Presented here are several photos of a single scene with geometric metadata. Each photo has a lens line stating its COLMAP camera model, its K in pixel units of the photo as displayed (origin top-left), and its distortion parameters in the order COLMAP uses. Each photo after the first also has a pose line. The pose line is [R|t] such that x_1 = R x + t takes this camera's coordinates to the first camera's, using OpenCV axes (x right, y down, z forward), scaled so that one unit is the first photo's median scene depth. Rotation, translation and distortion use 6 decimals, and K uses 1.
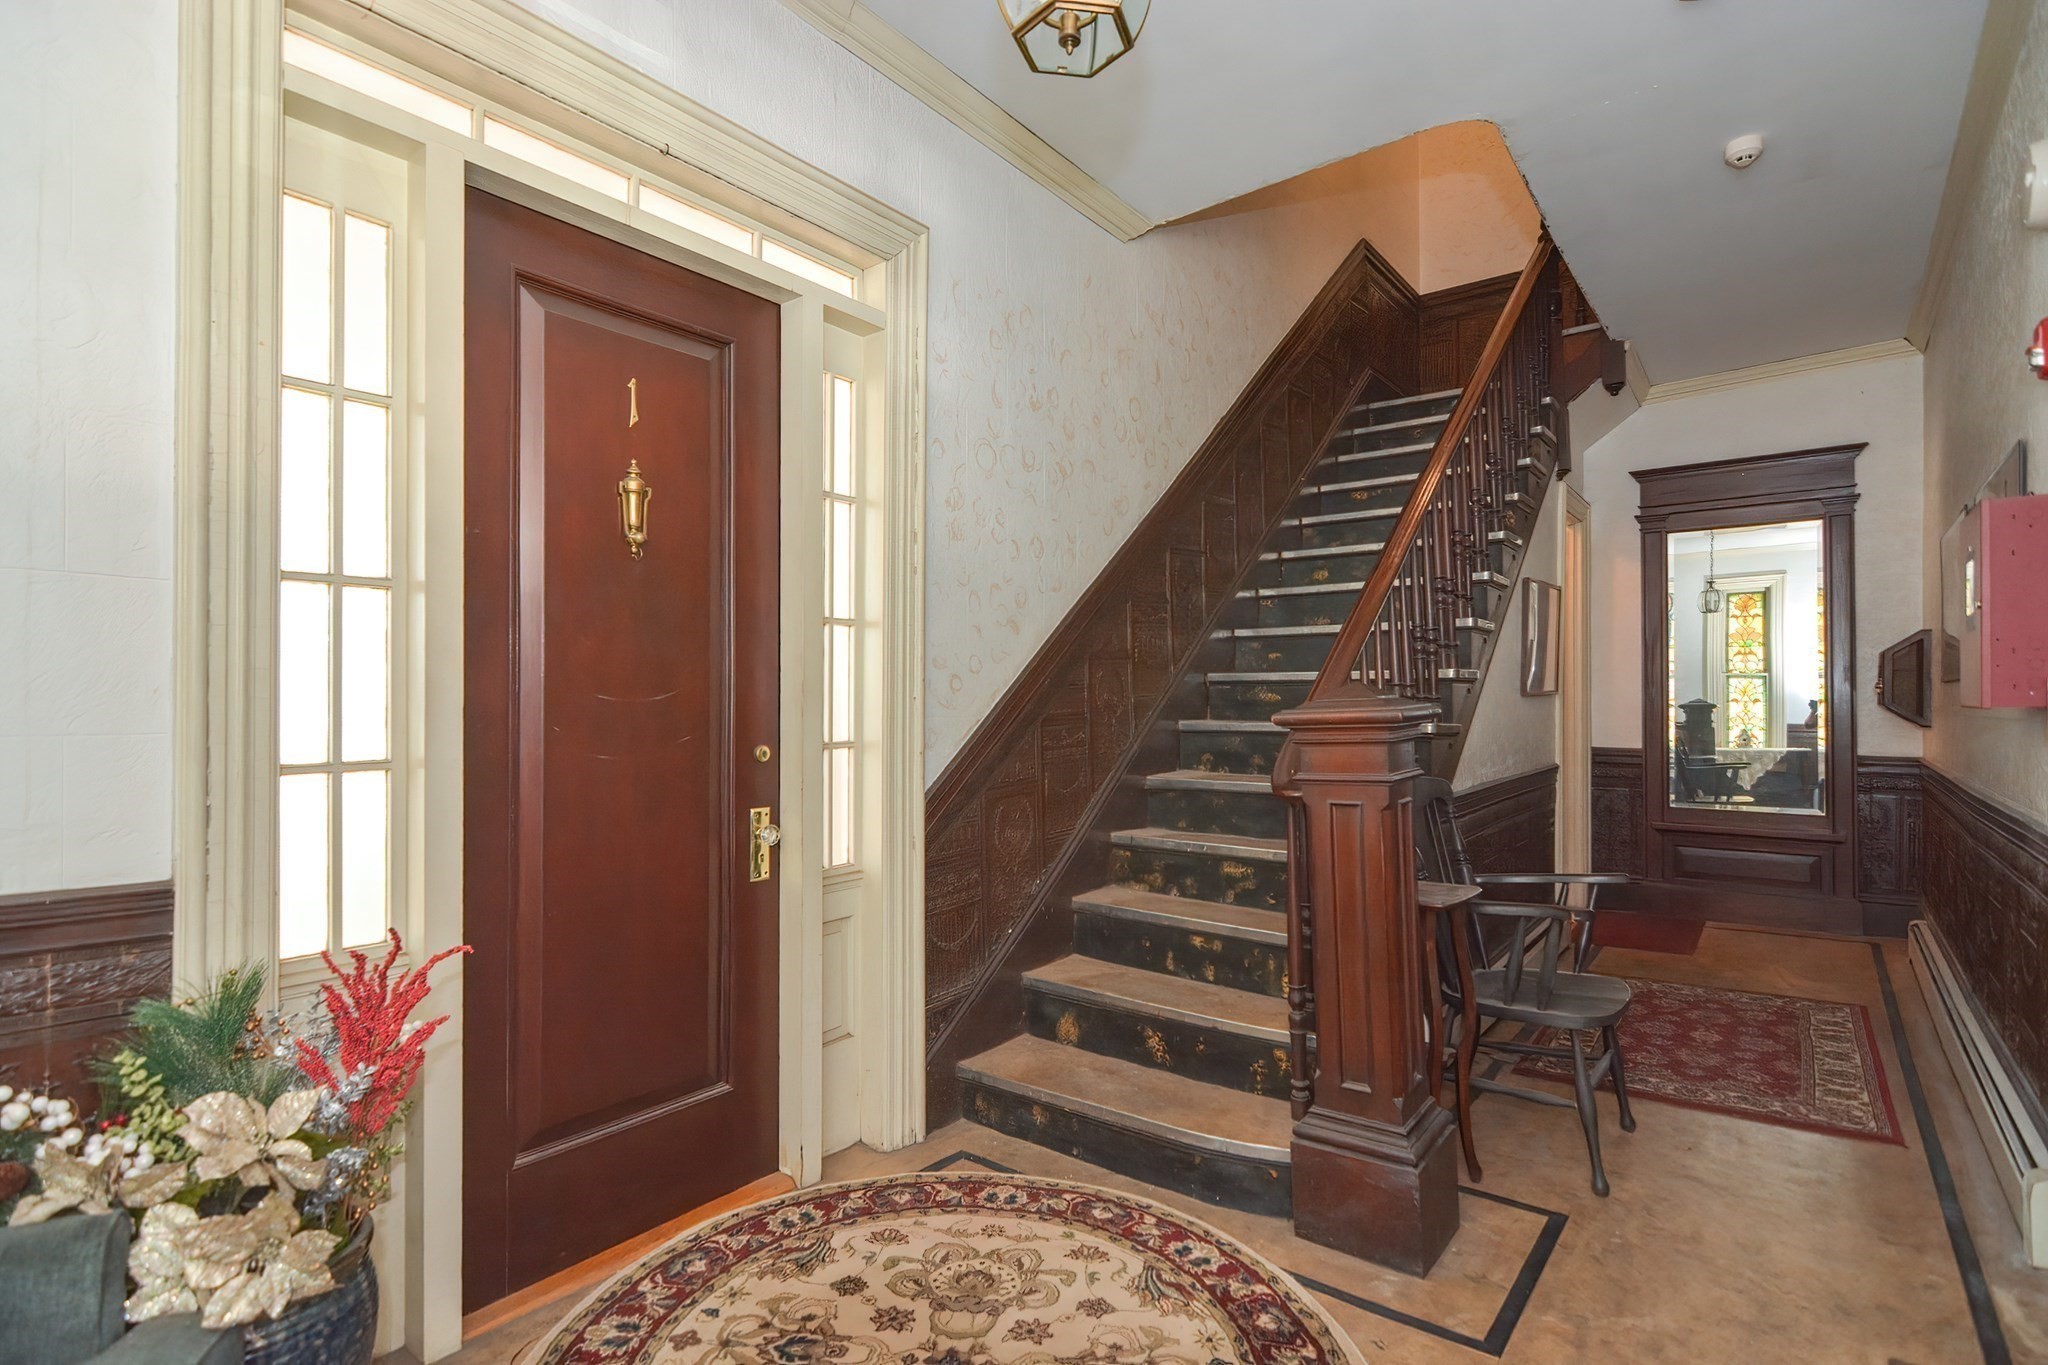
lens RADIAL K [[994.9, 0, 1032.2], [0, 994.9, 684.3], [0, 0, 1]] dist [0.002110, 0.000178]
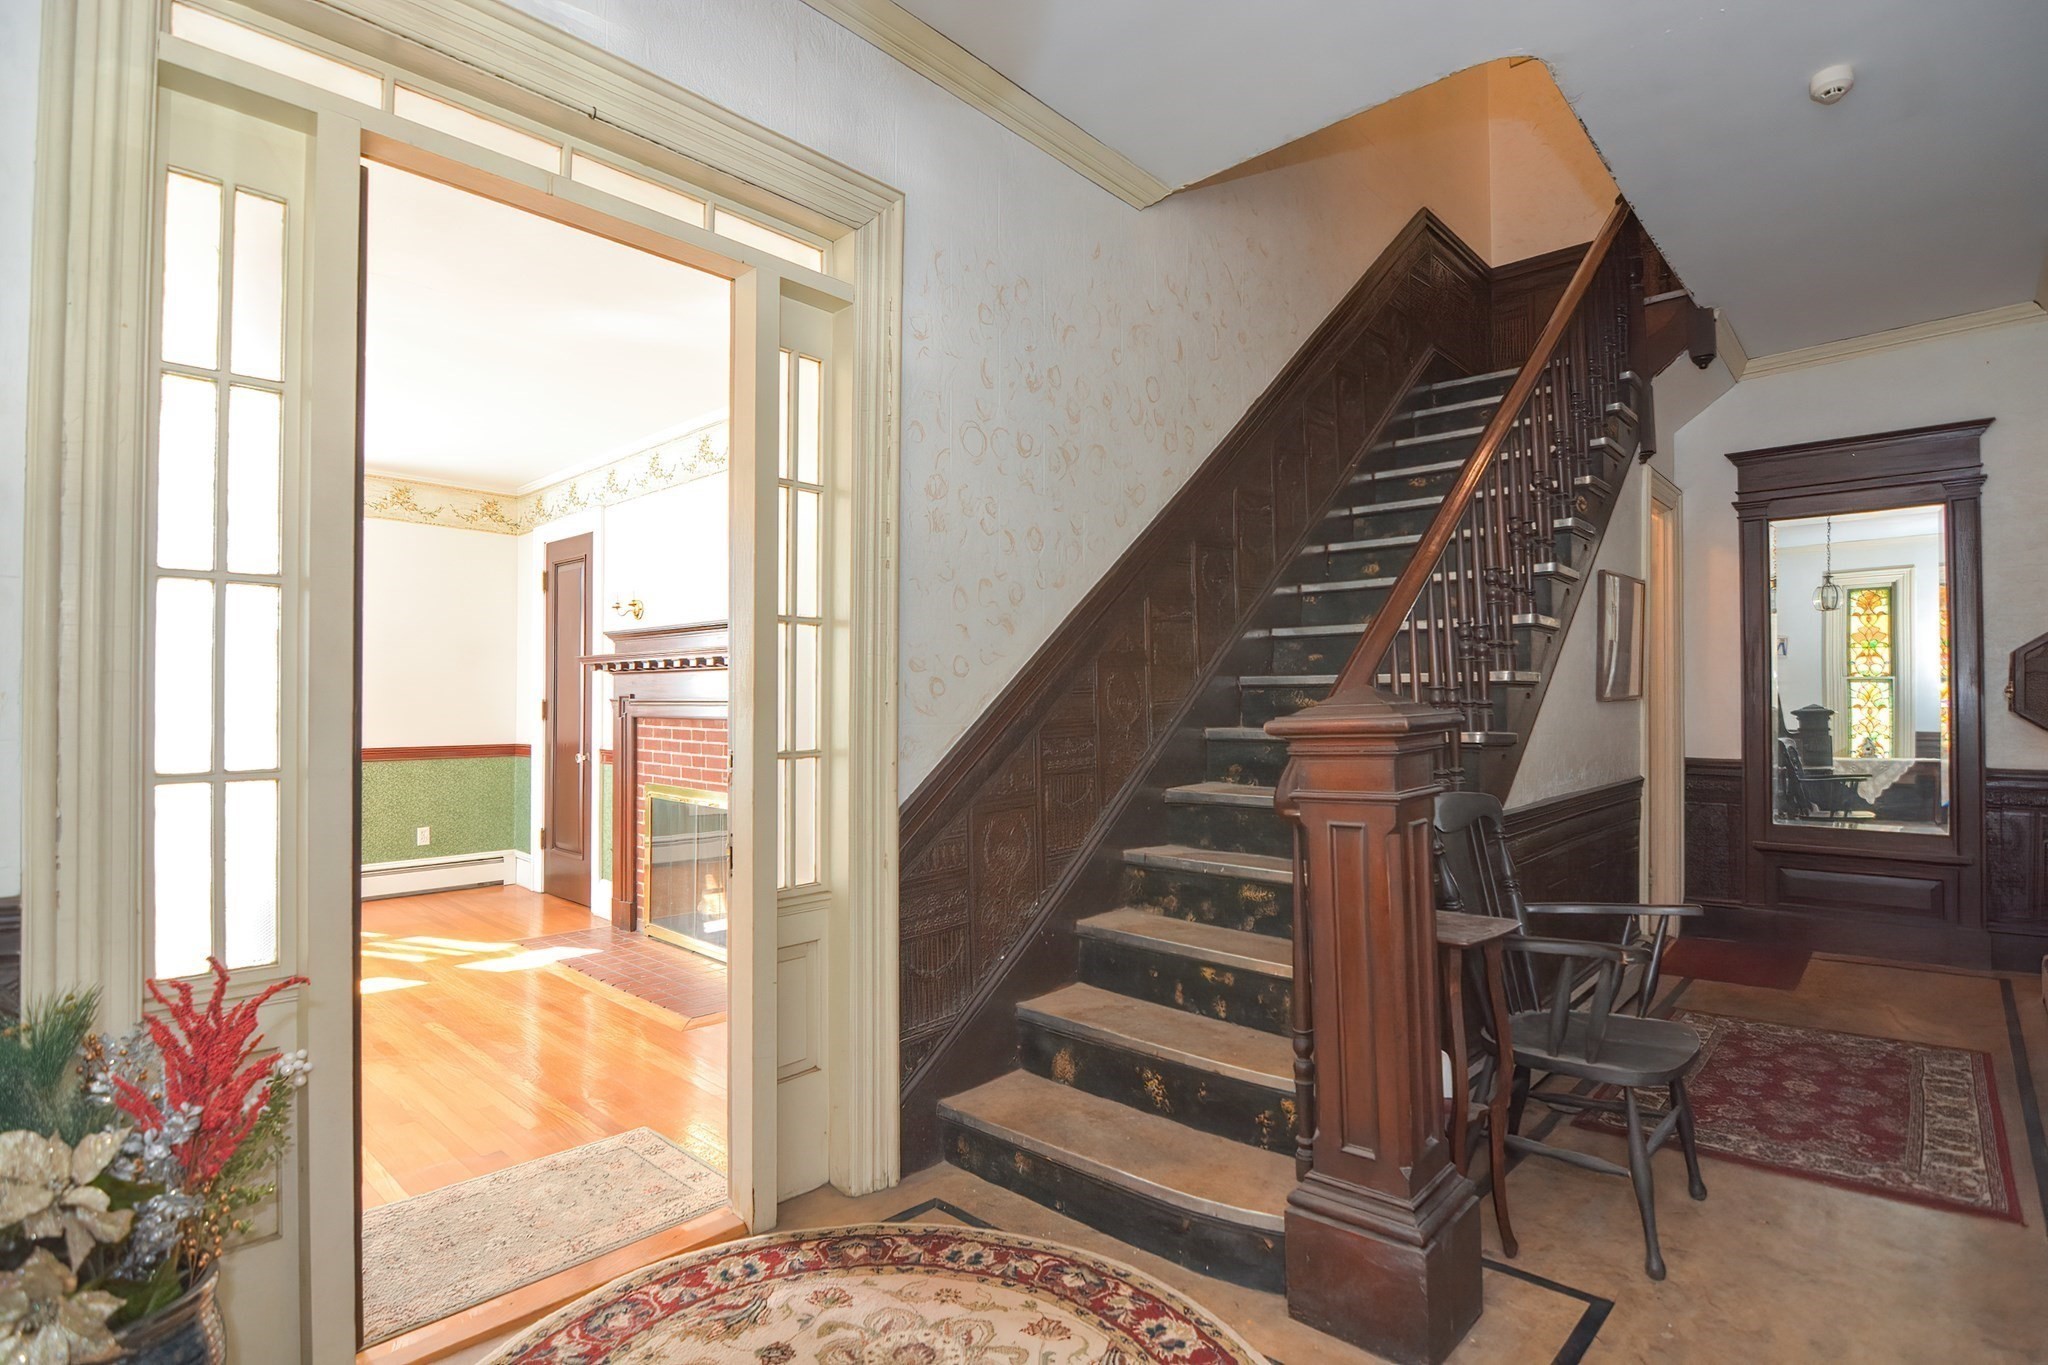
lens RADIAL K [[1014.8, 0, 1033.4], [0, 1014.8, 684.2], [0, 0, 1]] dist [-0.020191, -0.000818]
pose [[0.996770, -0.000862, -0.080307, 0.089543], [0.000466, 0.999988, -0.004950, 0.000804], [0.080310, 0.004897, 0.996758, 0.077893]]
